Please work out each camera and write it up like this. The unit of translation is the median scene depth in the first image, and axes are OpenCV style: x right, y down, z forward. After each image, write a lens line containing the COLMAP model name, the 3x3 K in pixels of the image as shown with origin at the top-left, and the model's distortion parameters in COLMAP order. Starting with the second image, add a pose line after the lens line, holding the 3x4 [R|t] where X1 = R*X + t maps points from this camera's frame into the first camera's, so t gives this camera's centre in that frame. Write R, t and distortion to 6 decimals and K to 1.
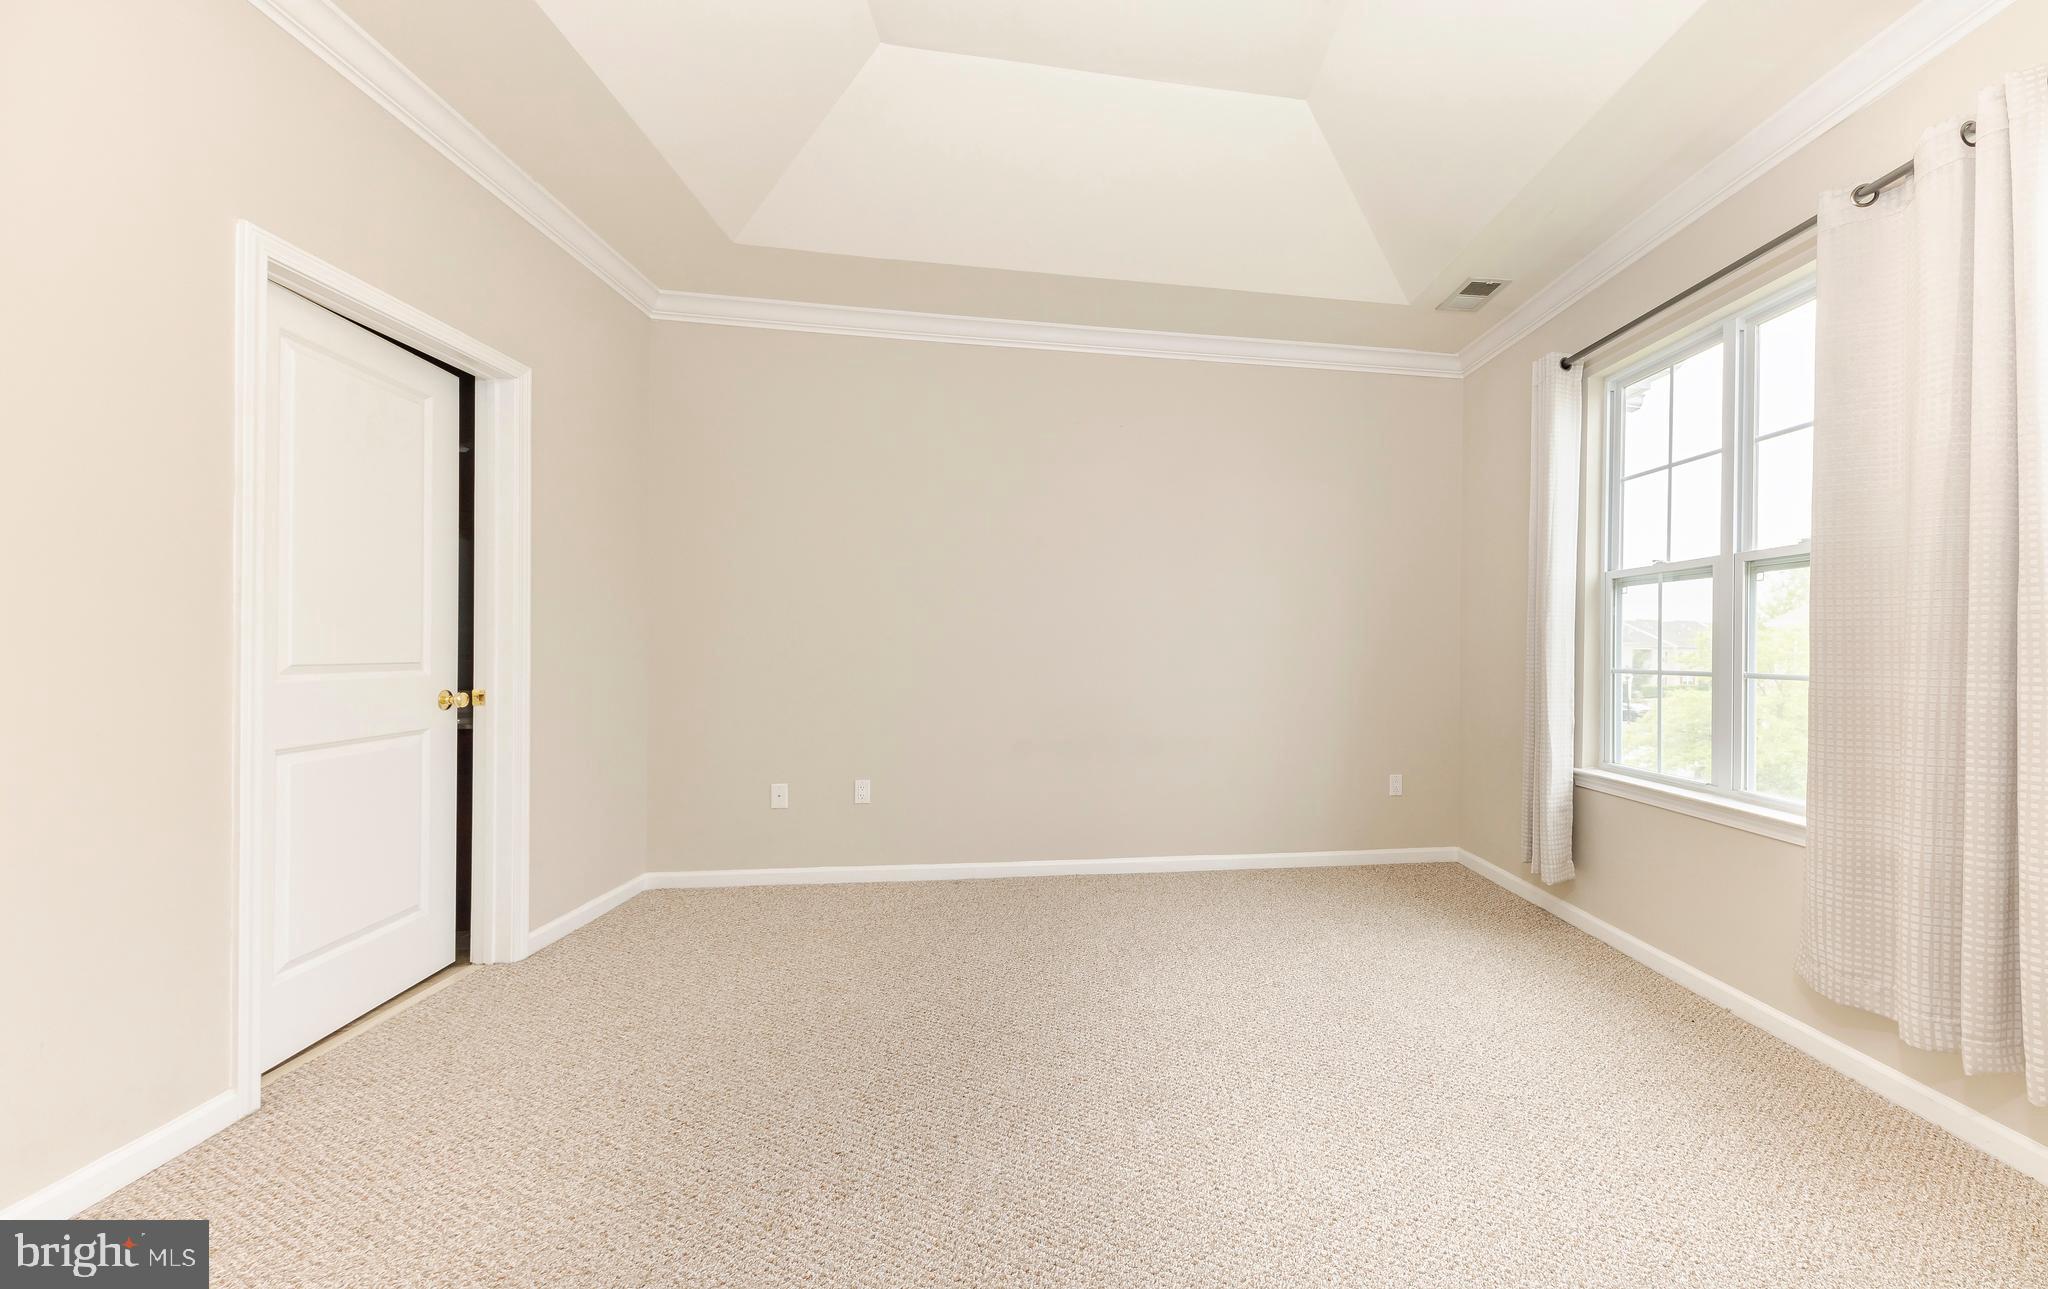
lens RADIAL K [[736.0, 0, 1182.3], [0, 736.0, 649.8], [0, 0, 1]] dist [0.000247, -0.000140]
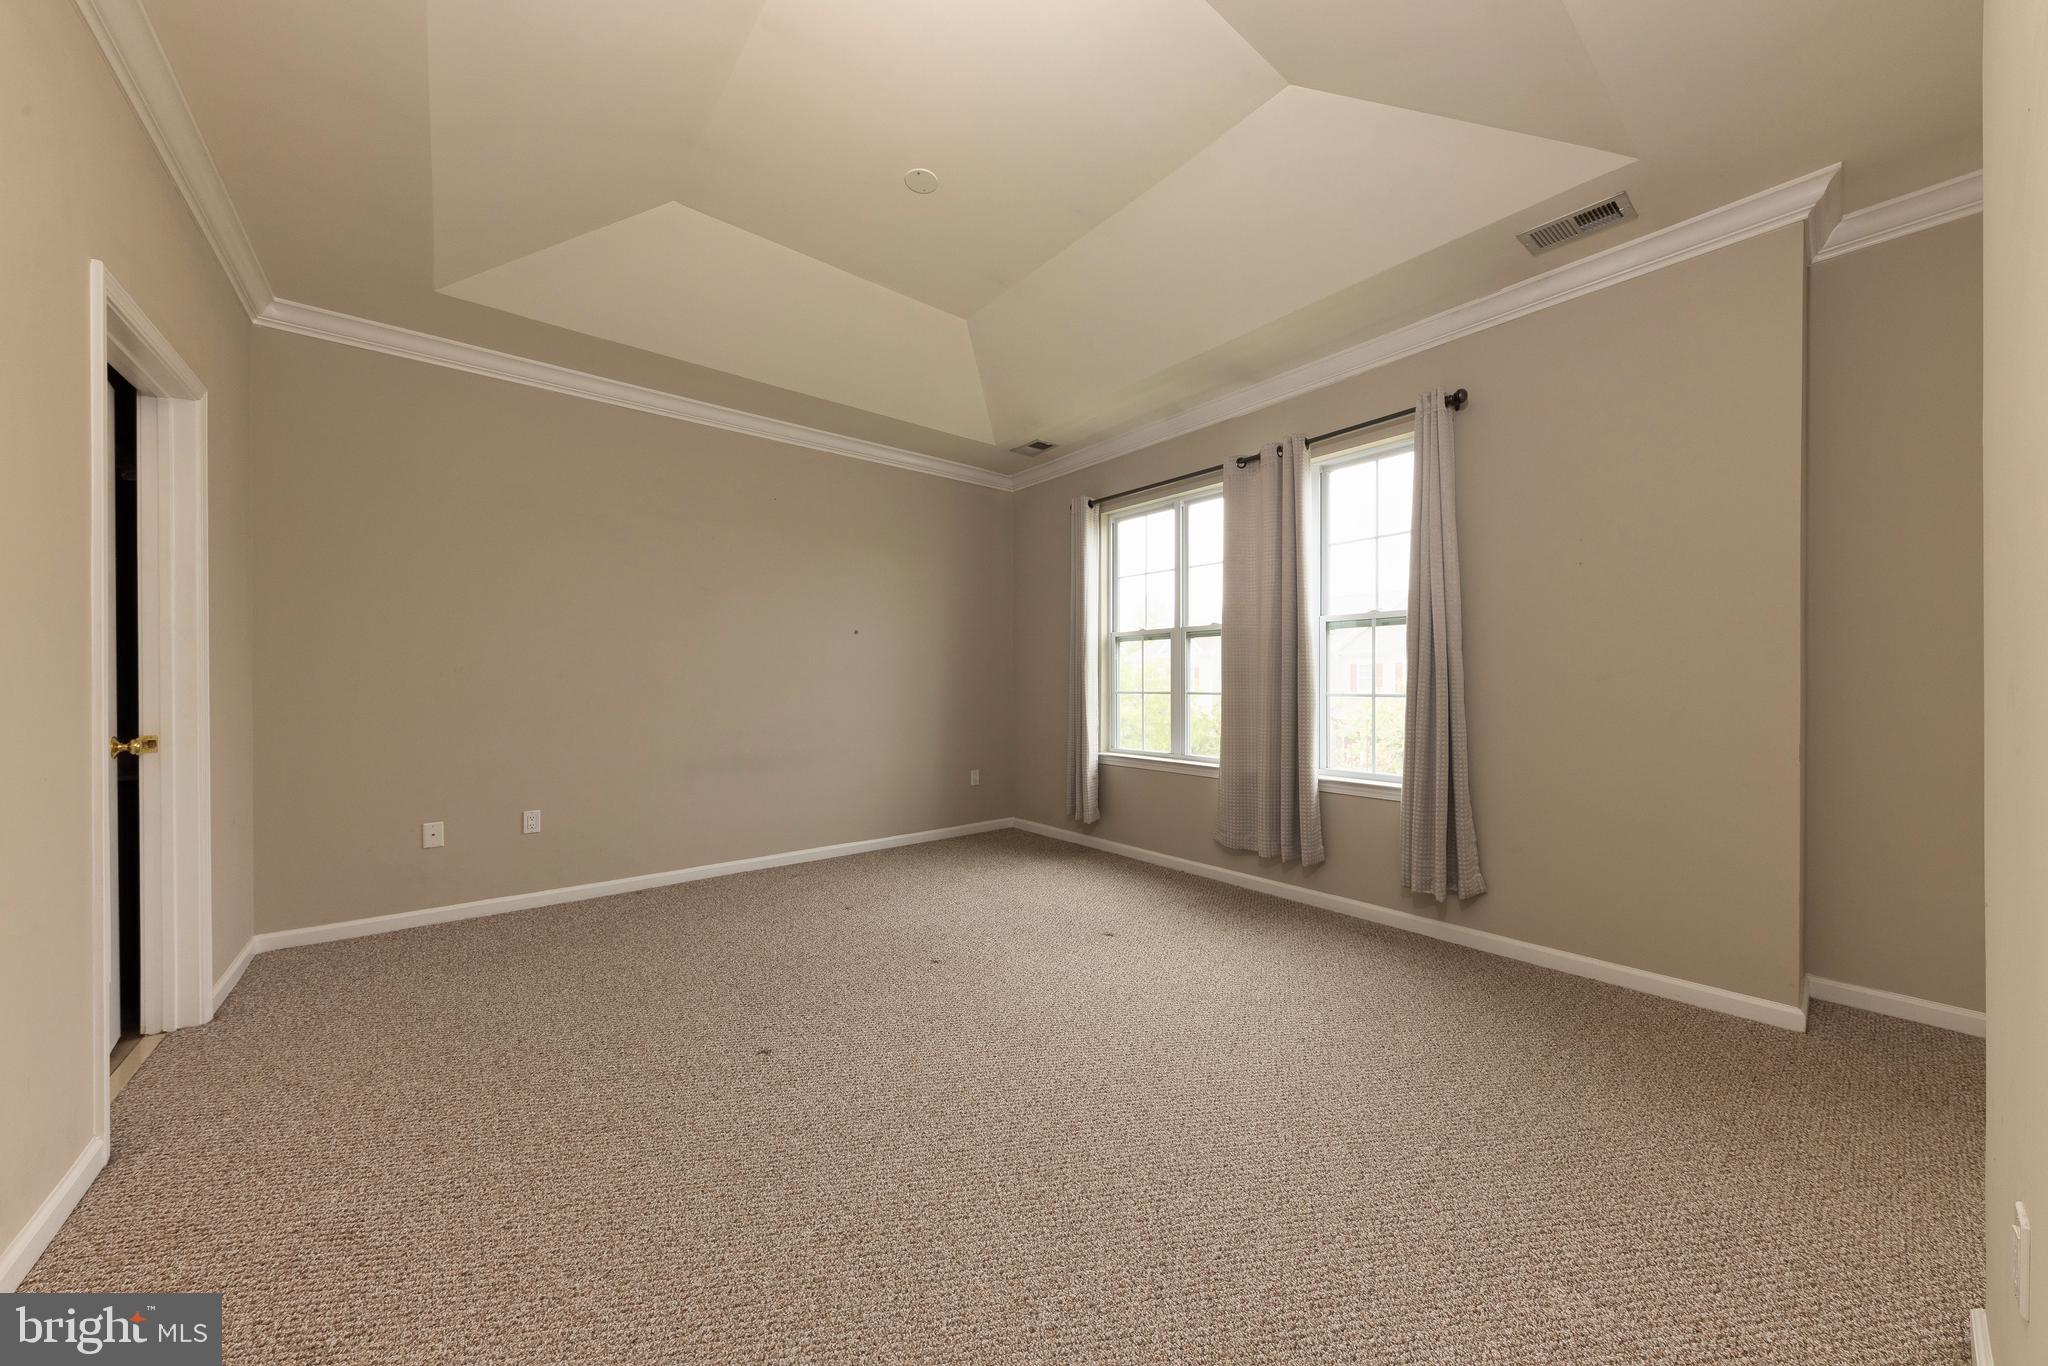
lens RADIAL K [[701.0, 0, 1024.0], [0, 701.0, 683.0], [0, 0, 1]] dist [0.000164, -0.000018]
pose [[0.860637, -0.011414, 0.509091, -0.440817], [0.009940, 0.999935, 0.005614, -0.004509], [-0.509122, 0.000229, 0.860694, -0.283399]]
